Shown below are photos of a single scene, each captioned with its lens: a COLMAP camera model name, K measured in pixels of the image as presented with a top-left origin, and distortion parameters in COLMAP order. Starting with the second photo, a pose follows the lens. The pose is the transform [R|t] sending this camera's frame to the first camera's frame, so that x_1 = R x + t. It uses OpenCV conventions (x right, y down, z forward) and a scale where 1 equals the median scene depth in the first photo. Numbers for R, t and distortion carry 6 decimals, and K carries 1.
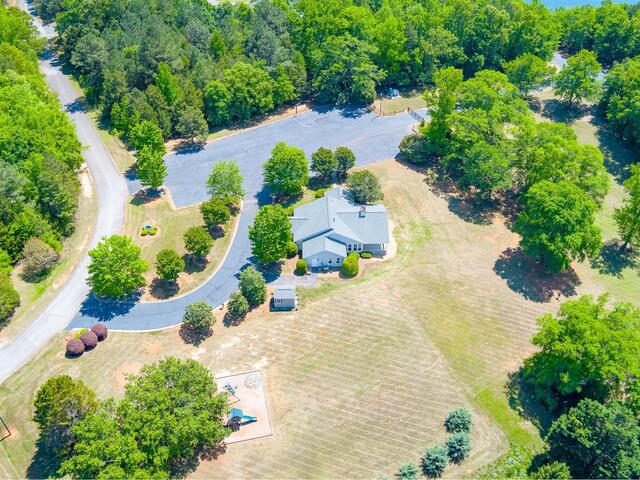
lens RADIAL K [[578.9, 0, 320.0], [0, 578.9, 240.8], [0, 0, 1]] dist [-0.065208, -0.009177]
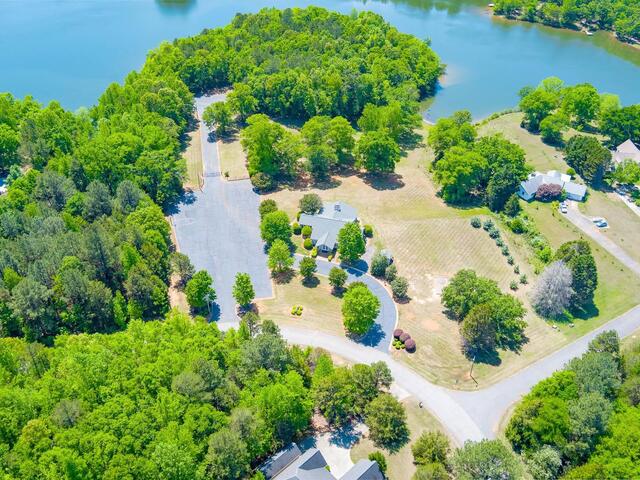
lens RADIAL K [[578.9, 0, 319.5], [0, 578.9, 237.5], [0, 0, 1]] dist [-0.065208, -0.009177]
pose [[0.279526, -0.588951, 0.758289, -1.243284], [0.621355, 0.713053, 0.324768, -0.560764], [-0.731972, 0.380385, 0.565264, 0.147933]]
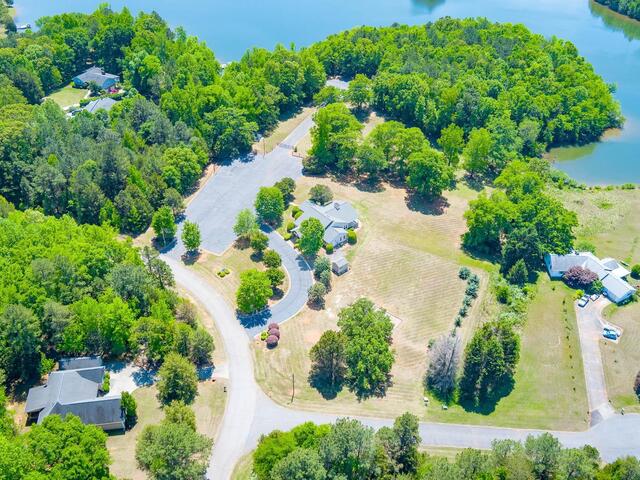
lens RADIAL K [[578.9, 0, 318.3], [0, 578.9, 242.4], [0, 0, 1]] dist [-0.065208, -0.009177]
pose [[0.777821, -0.383364, 0.498023, -0.828621], [0.401339, 0.912786, 0.075818, -0.103623], [-0.483654, 0.140903, 0.863843, -0.372286]]
